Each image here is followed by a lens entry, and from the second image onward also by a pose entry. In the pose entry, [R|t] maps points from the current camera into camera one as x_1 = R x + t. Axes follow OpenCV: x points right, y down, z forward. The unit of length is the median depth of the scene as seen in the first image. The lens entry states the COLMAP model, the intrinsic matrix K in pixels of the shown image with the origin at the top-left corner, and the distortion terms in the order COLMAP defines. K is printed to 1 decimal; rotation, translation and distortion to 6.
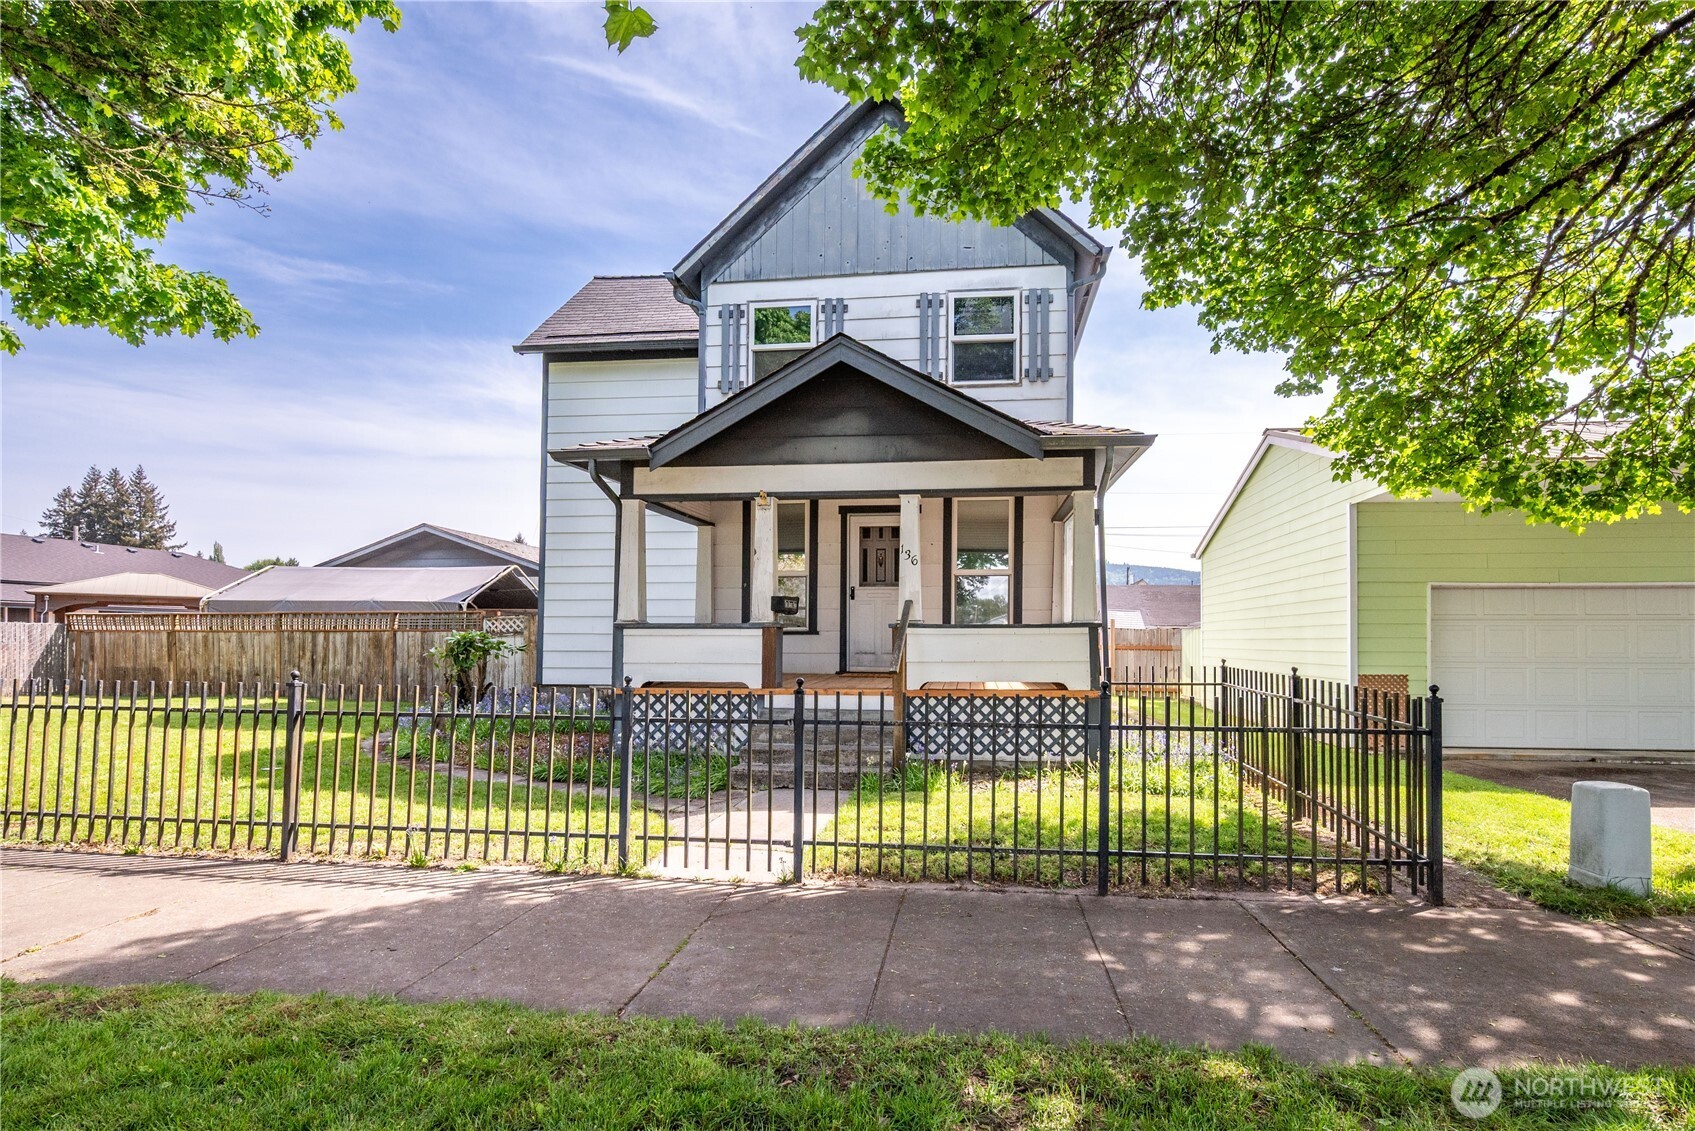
lens RADIAL K [[757.7, 0, 868.7], [0, 757.7, 635.4], [0, 0, 1]] dist [-0.000890, -0.000102]
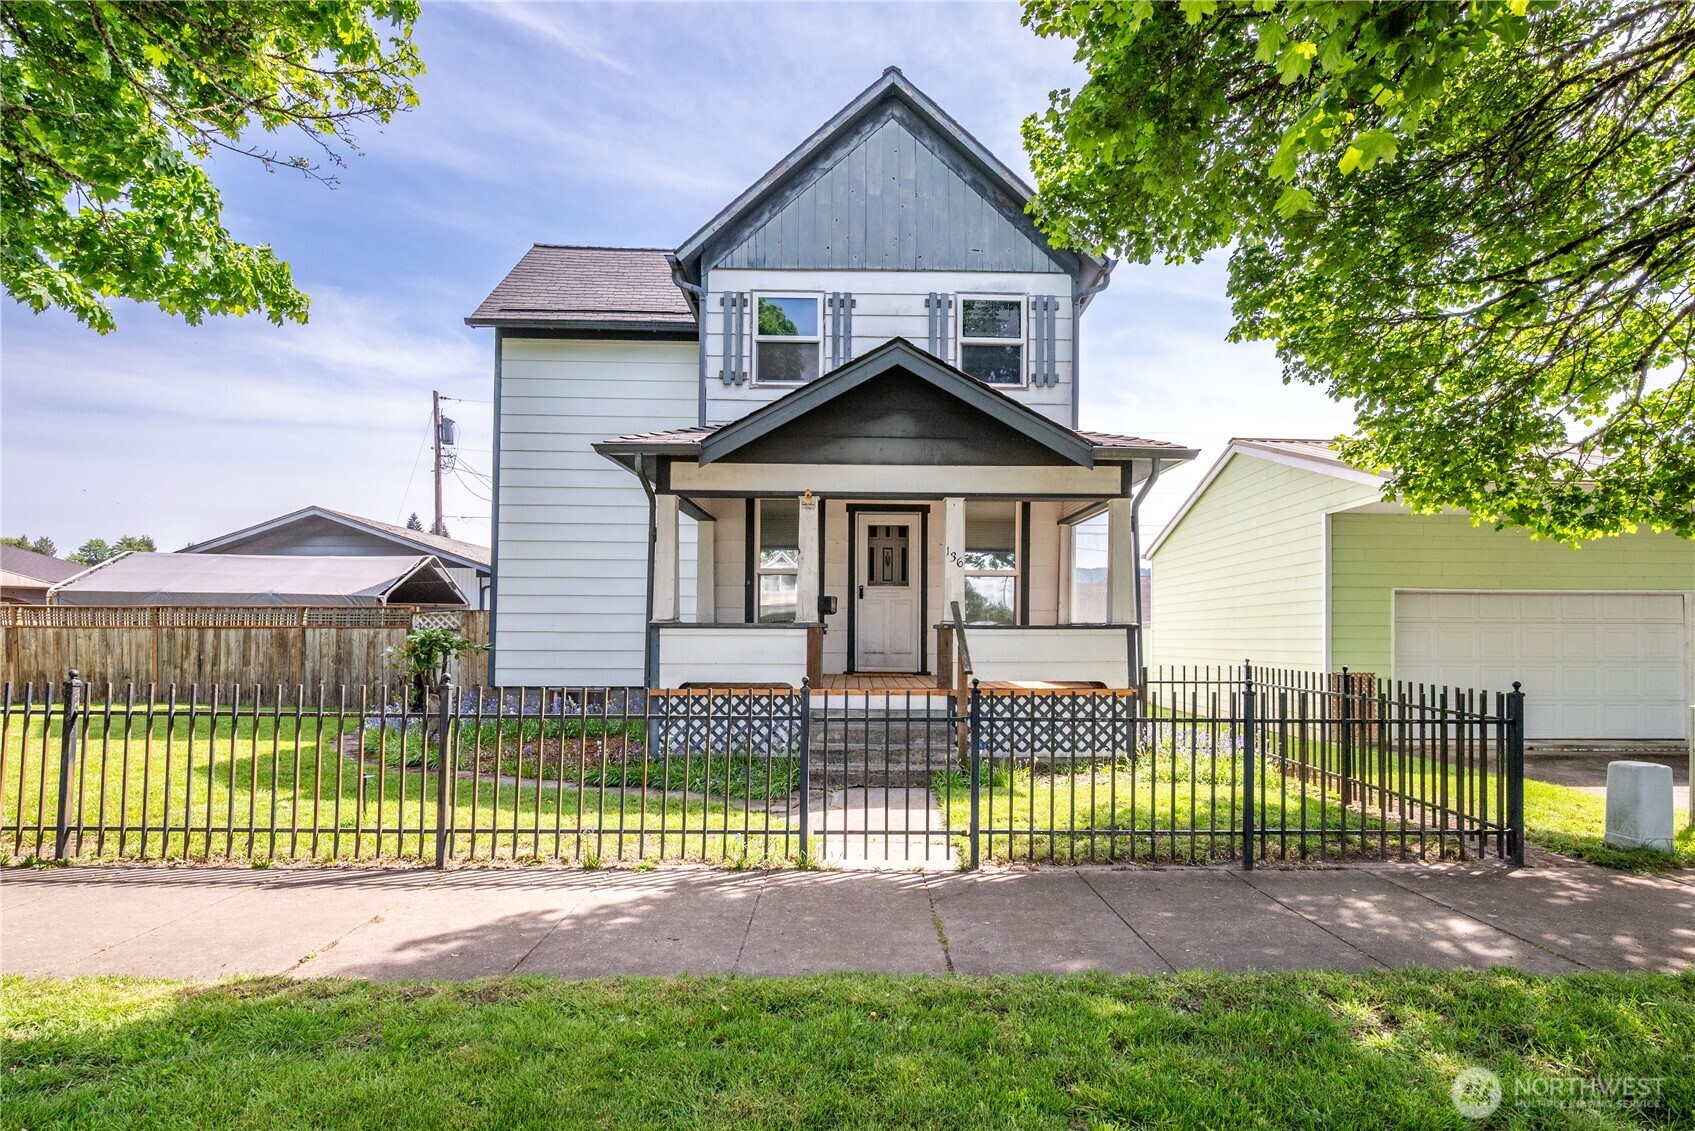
lens RADIAL K [[811.5, 0, 847.1], [0, 811.5, 634.1], [0, 0, 1]] dist [0.001296, 0.000274]
pose [[0.991162, 0.002637, 0.132634, -0.209287], [-0.002975, 0.999993, 0.002345, -0.004220], [-0.132627, -0.002719, 0.991162, -0.055989]]
